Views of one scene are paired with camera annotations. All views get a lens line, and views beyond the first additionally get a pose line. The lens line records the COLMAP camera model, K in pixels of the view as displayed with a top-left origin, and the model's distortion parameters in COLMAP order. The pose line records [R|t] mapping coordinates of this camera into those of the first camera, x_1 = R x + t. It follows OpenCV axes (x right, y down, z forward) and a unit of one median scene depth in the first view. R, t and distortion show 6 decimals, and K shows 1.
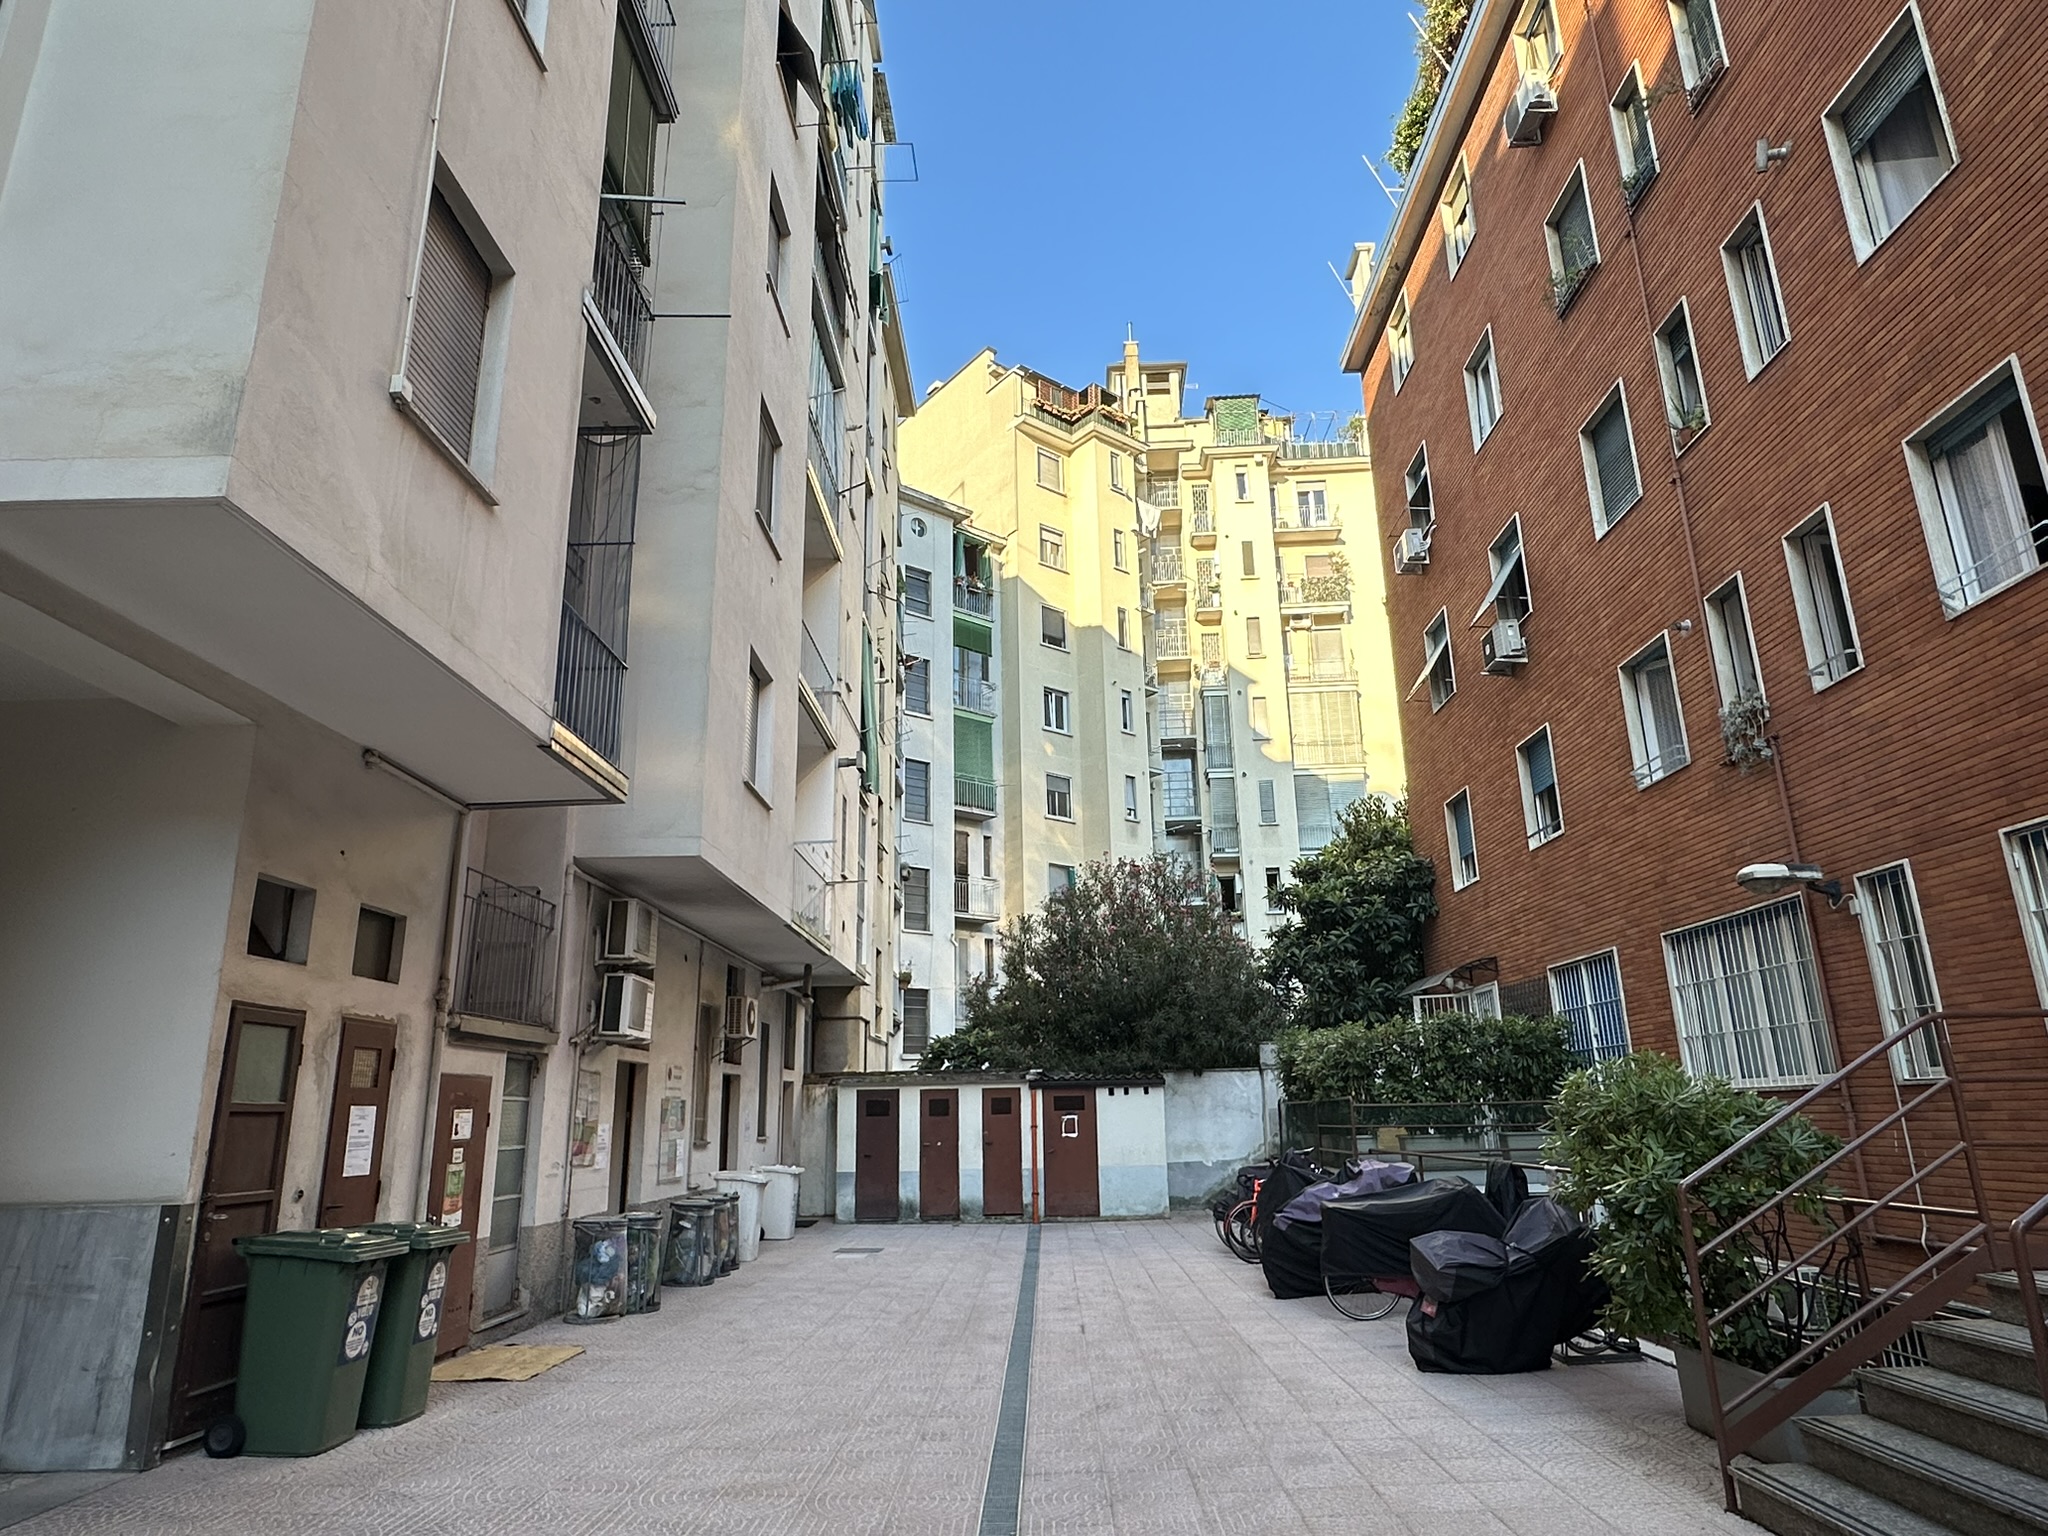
lens RADIAL K [[1209.1, 0, 1031.4], [0, 1209.1, 773.2], [0, 0, 1]] dist [-0.007975, 0.003276]
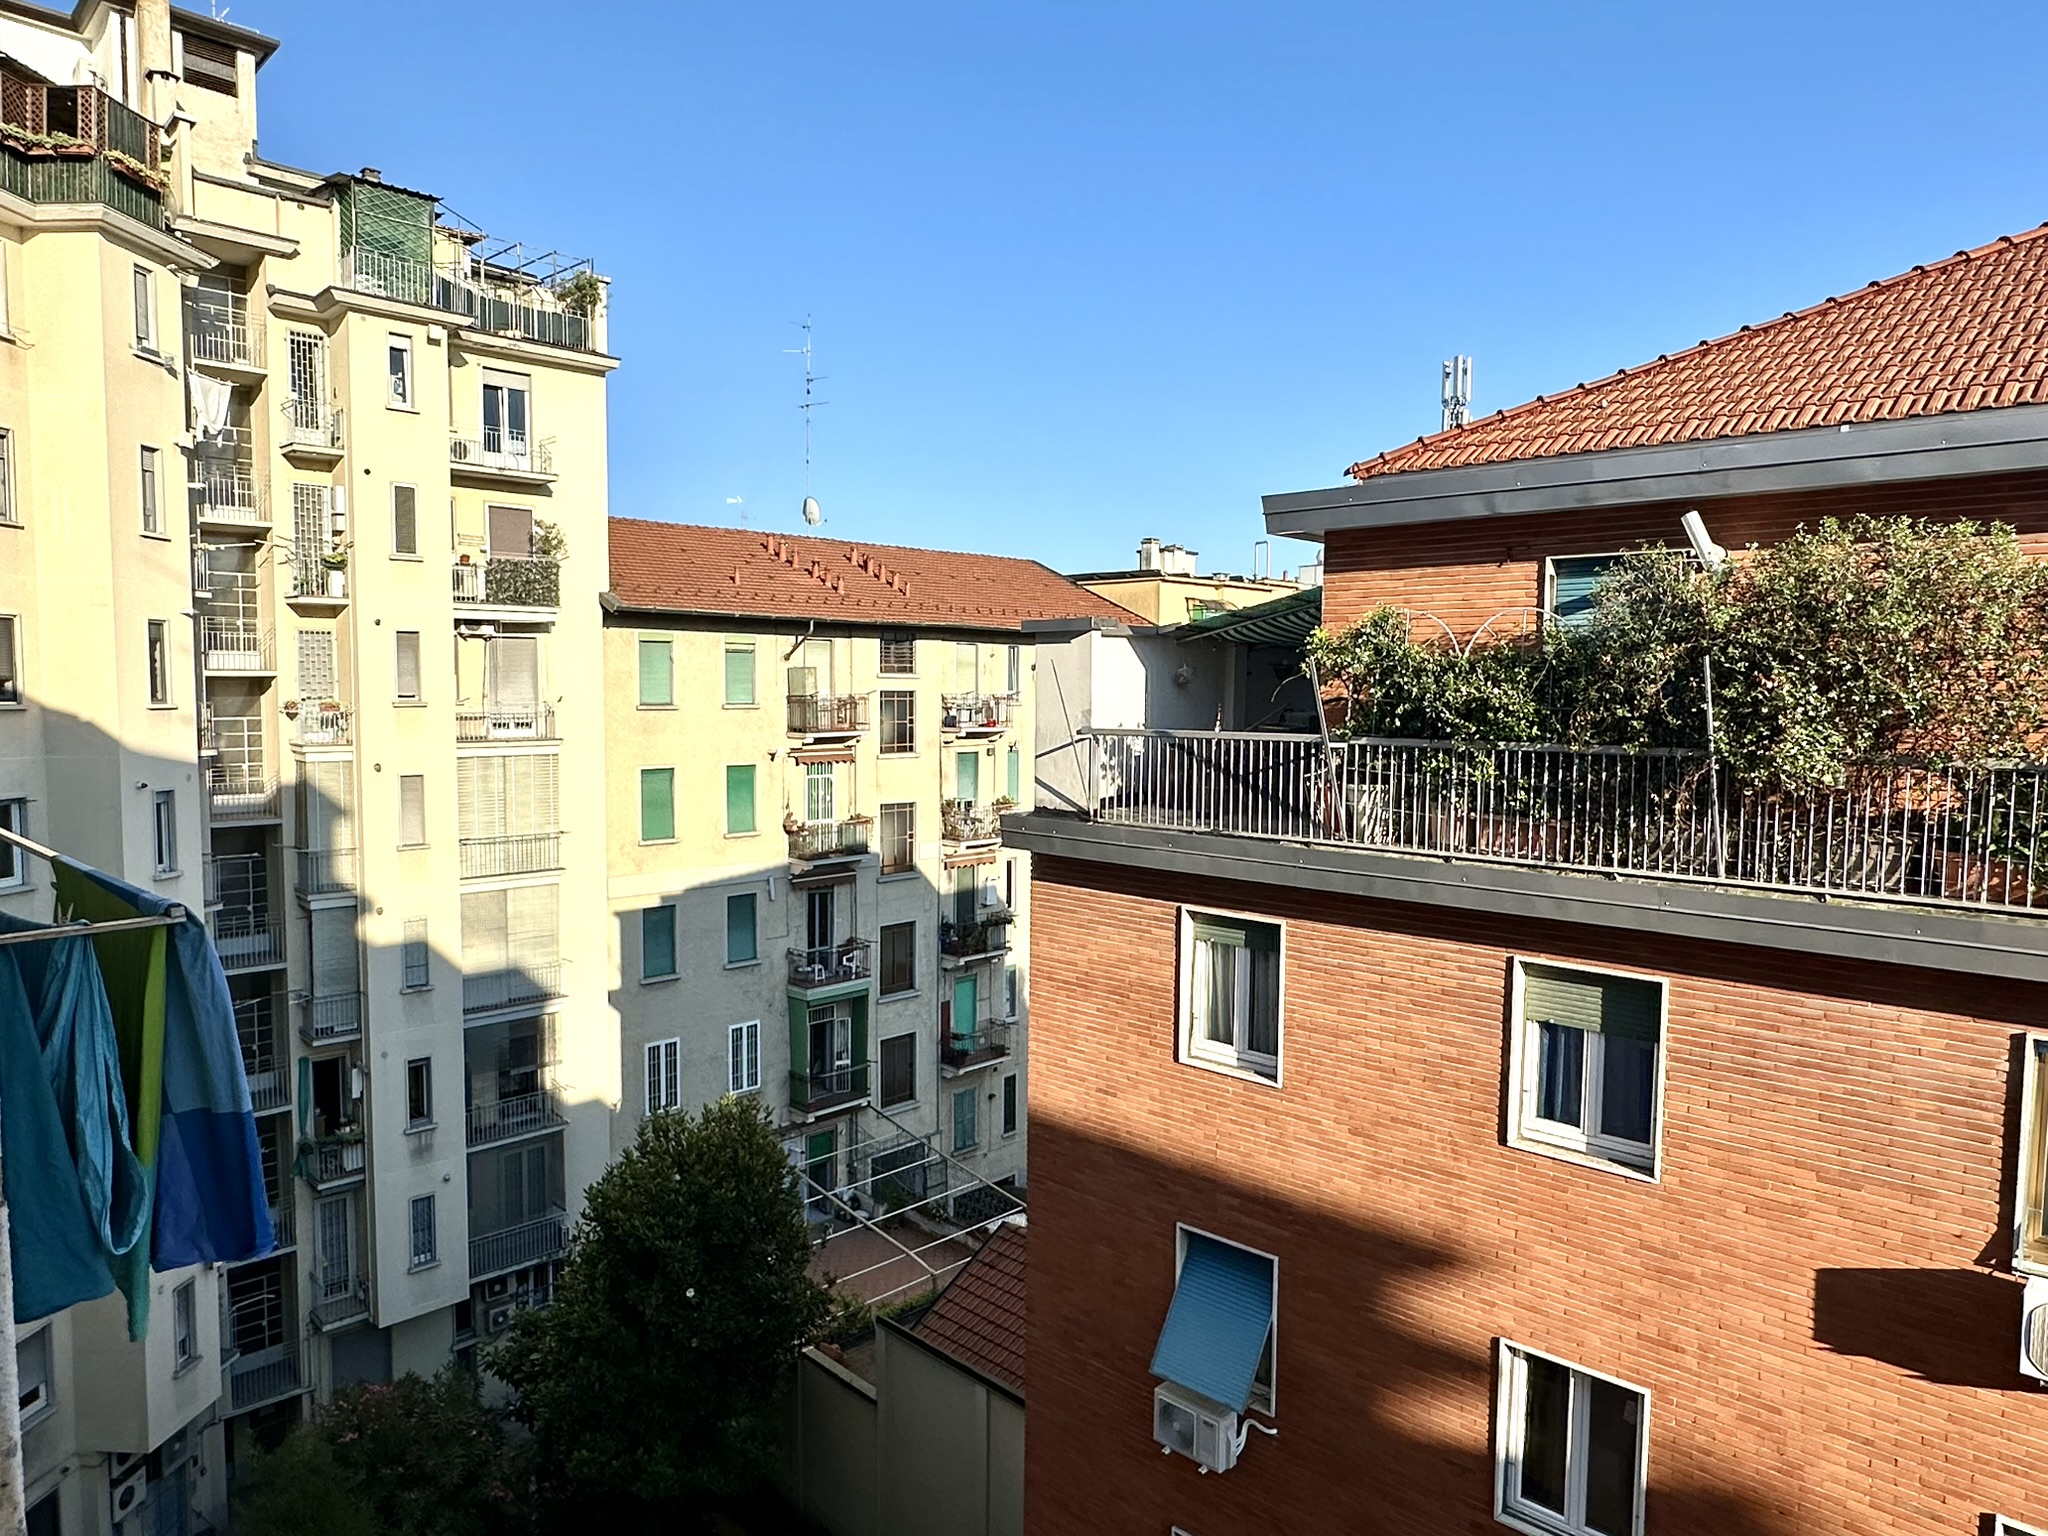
lens RADIAL K [[1283.3, 0, 1025.9], [0, 1283.3, 775.4], [0, 0, 1]] dist [-0.004258, 0.001851]
pose [[0.676700, -0.024548, 0.735850, -0.085794], [-0.221058, 0.946558, 0.234865, -0.316299], [-0.702290, -0.321598, 0.635109, 0.423109]]
